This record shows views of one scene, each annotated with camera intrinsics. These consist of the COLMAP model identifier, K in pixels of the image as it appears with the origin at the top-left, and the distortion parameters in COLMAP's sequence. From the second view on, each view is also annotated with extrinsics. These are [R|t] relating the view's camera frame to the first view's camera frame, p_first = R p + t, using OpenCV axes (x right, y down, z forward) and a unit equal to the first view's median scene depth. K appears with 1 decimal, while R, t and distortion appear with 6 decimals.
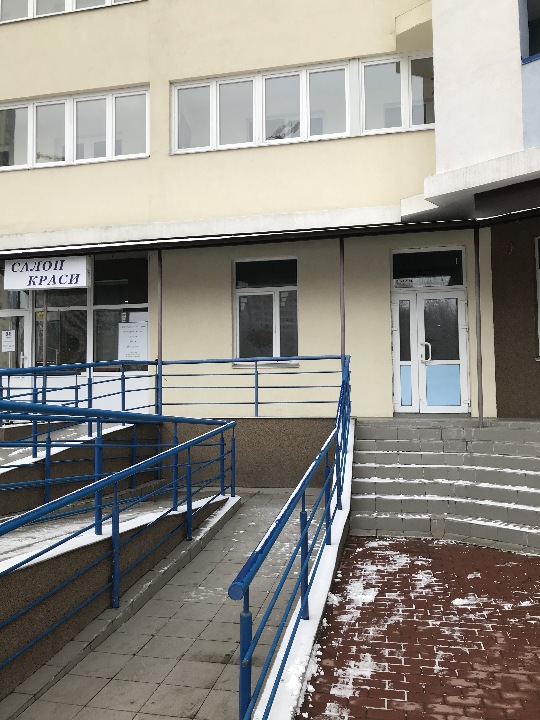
lens RADIAL K [[587.7, 0, 270.0], [0, 587.7, 360.0], [0, 0, 1]] dist [0.021452, -0.009786]
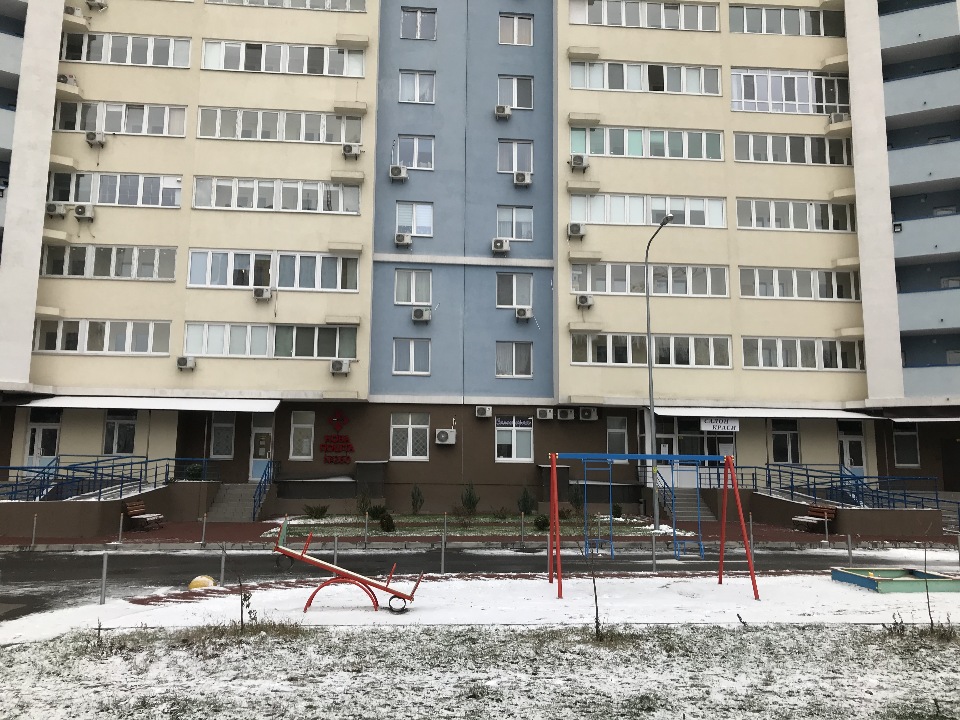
lens RADIAL K [[783.6, 0, 480.0], [0, 783.6, 360.0], [0, 0, 1]] dist [0.021452, -0.009786]
pose [[0.957008, 0.063770, 0.282964, -3.970798], [-0.040217, 0.995283, -0.088282, -0.157895], [-0.287259, 0.073106, 0.955059, -3.141270]]
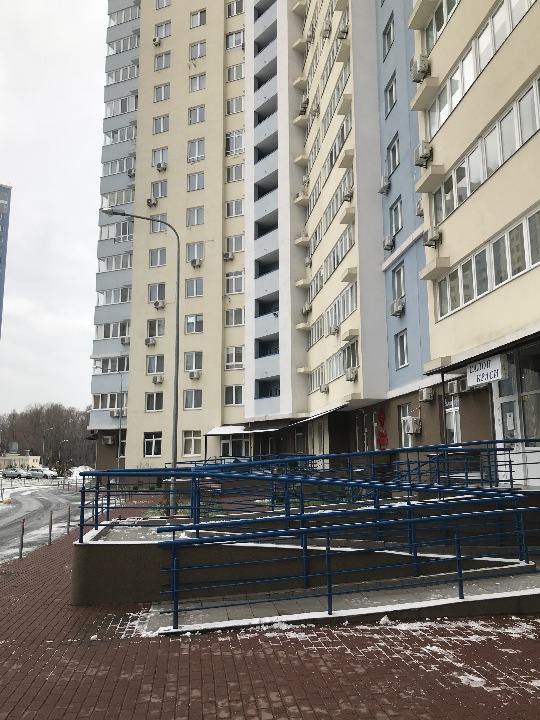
lens RADIAL K [[587.7, 0, 270.0], [0, 587.7, 360.0], [0, 0, 1]] dist [0.021452, -0.009786]
pose [[0.336346, -0.149360, -0.929819, 1.217294], [0.055739, 0.988769, -0.138667, -0.031696], [0.940088, -0.005188, 0.340893, 0.212336]]
